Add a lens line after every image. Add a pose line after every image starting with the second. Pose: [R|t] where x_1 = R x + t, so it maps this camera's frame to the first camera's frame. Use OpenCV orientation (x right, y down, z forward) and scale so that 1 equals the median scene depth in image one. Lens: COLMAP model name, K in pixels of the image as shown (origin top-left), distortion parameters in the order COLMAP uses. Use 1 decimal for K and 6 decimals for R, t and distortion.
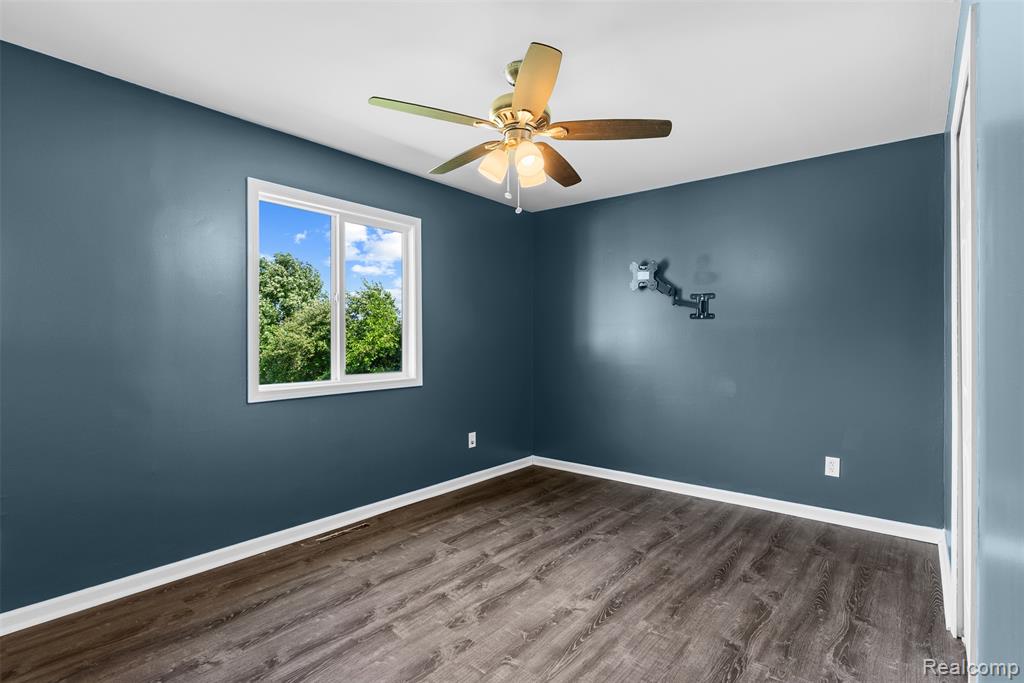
lens RADIAL K [[492.3, 0, 510.7], [0, 492.3, 339.7], [0, 0, 1]] dist [0.001506, -0.001929]
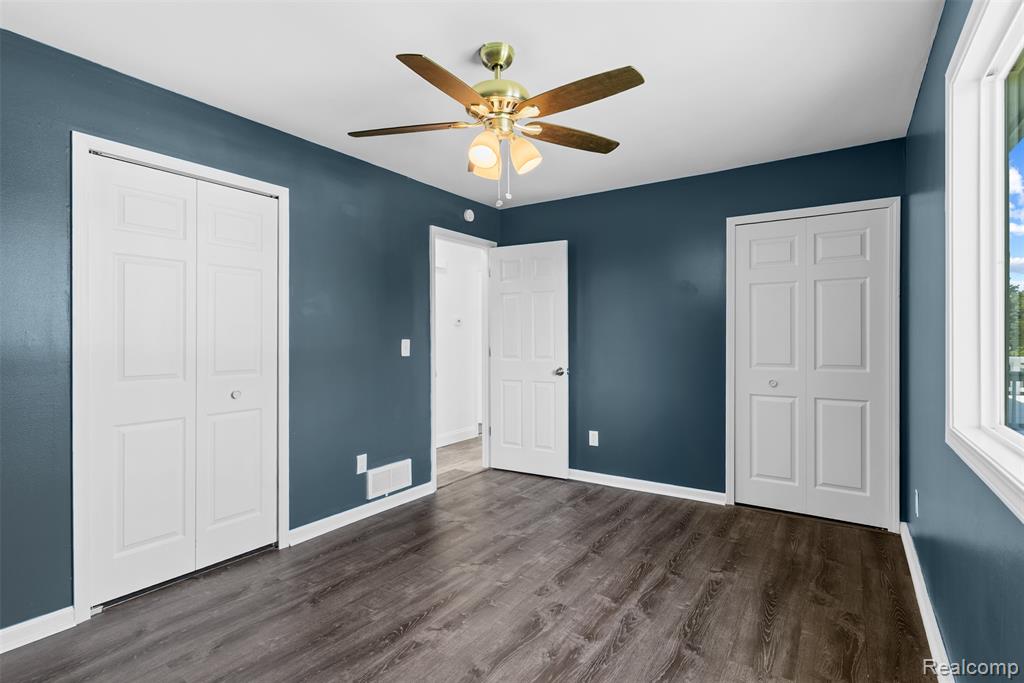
lens RADIAL K [[492.9, 0, 504.5], [0, 492.9, 336.9], [0, 0, 1]] dist [0.000293, -0.000444]
pose [[-0.997100, 0.000835, -0.076098, 0.080246], [0.000819, 1.000000, 0.000240, -0.003865], [0.076098, 0.000177, -0.997100, 1.991185]]
